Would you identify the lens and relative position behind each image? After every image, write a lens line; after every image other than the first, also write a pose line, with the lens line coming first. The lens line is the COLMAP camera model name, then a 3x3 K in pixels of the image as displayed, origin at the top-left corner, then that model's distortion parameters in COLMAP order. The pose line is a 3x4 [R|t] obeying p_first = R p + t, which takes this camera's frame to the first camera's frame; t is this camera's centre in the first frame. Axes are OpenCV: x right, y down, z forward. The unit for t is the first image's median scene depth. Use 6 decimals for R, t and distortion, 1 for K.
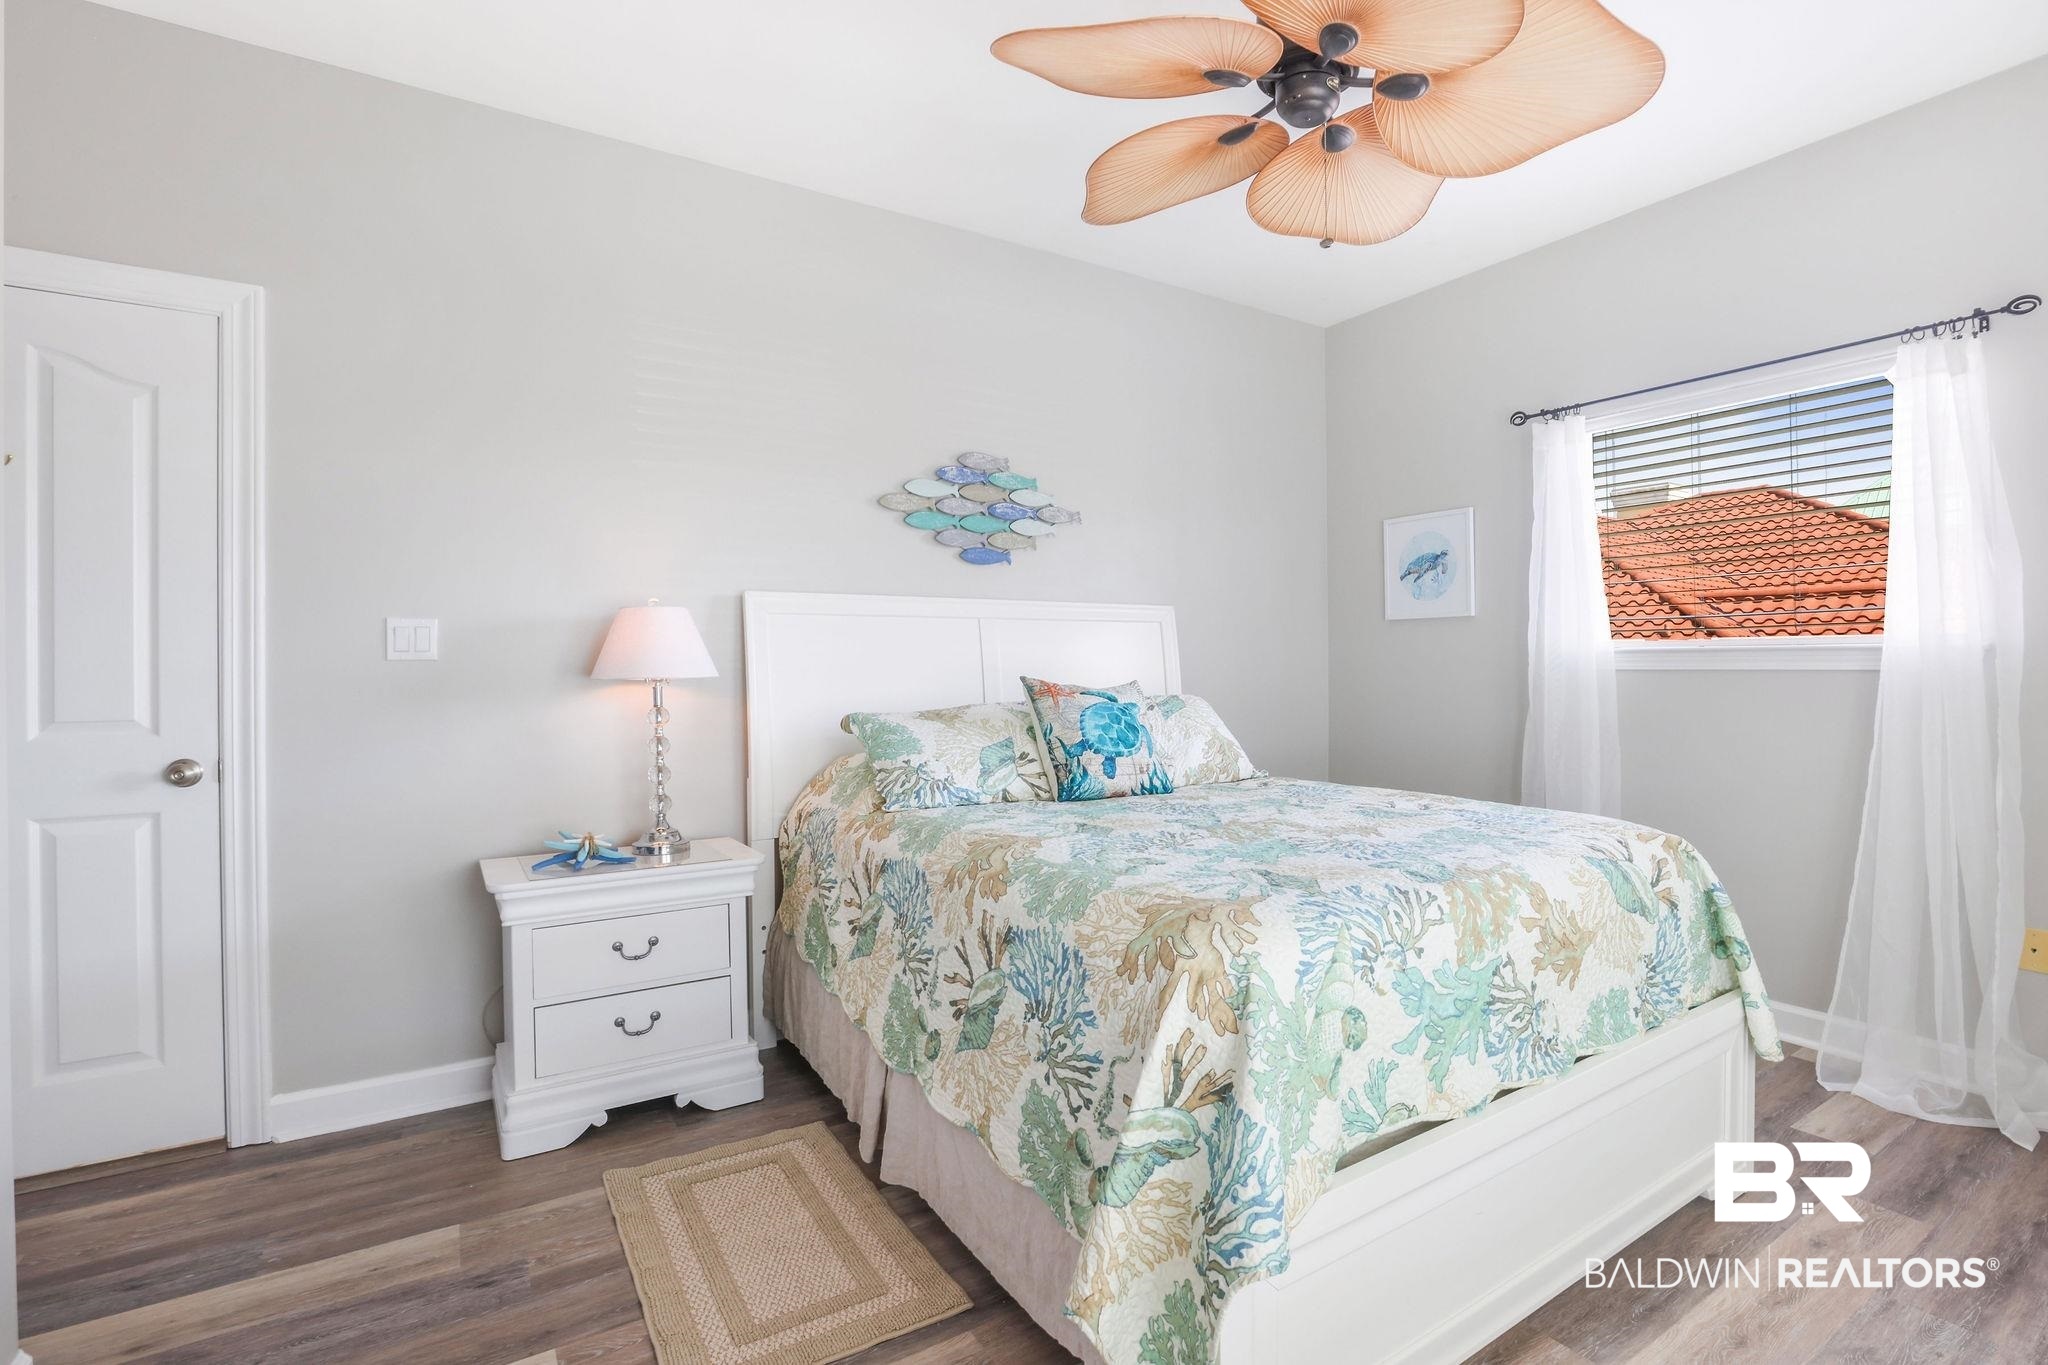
lens RADIAL K [[936.1, 0, 1024.0], [0, 936.1, 682.5], [0, 0, 1]] dist [-0.046784, 0.000310]
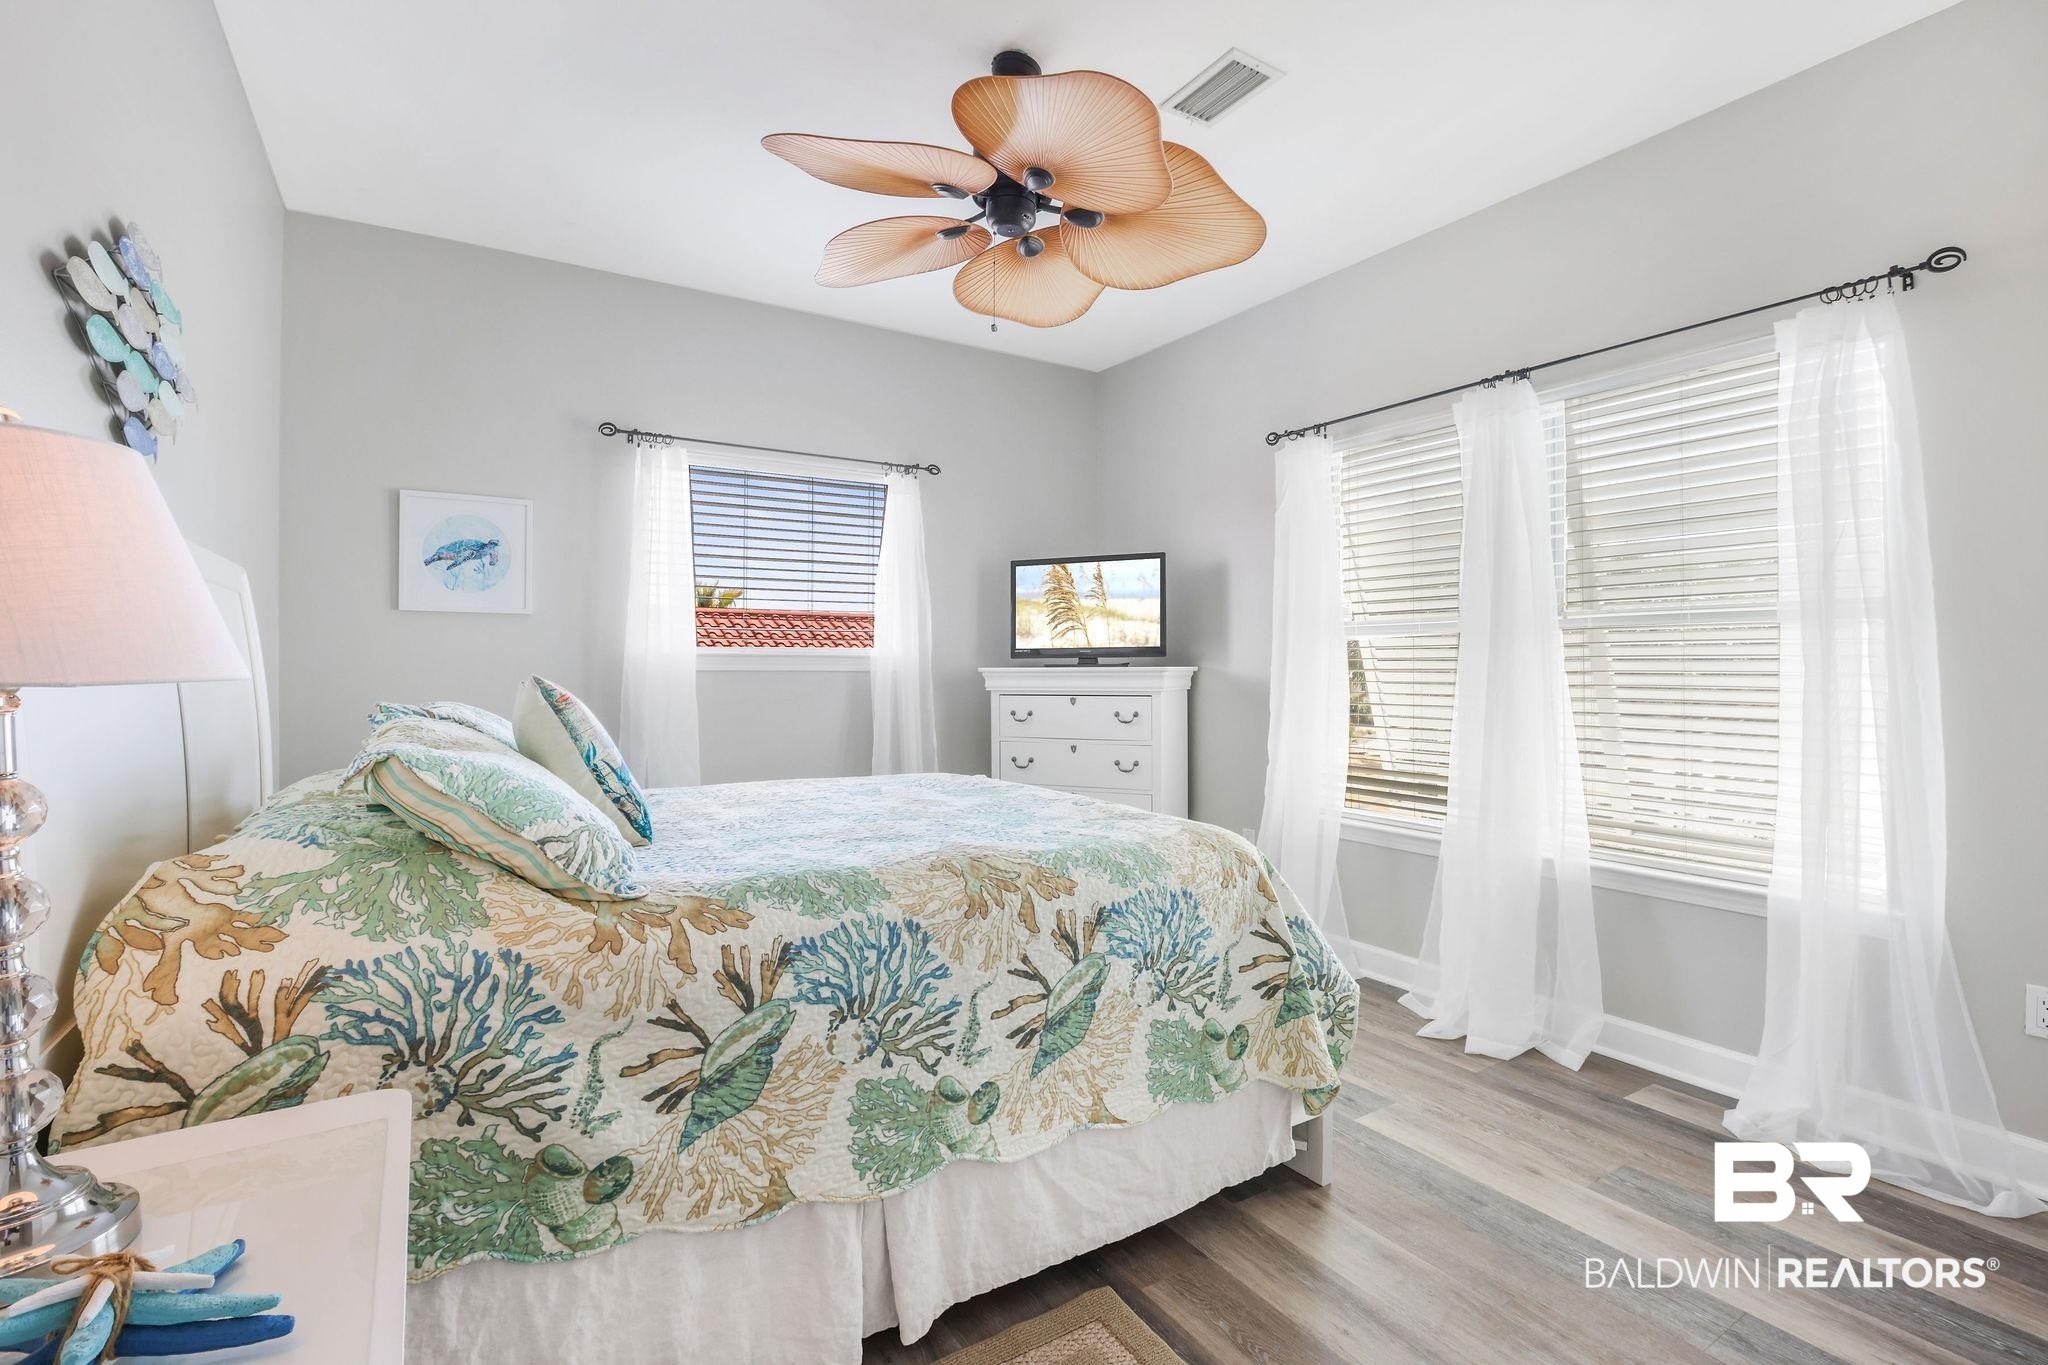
lens RADIAL K [[936.1, 0, 1024.0], [0, 936.1, 682.5], [0, 0, 1]] dist [-0.046784, 0.000310]
pose [[0.017061, -0.011883, 0.999784, -0.674582], [0.014103, 0.999833, 0.011643, -0.005094], [-0.999755, 0.013902, 0.017225, 0.669606]]
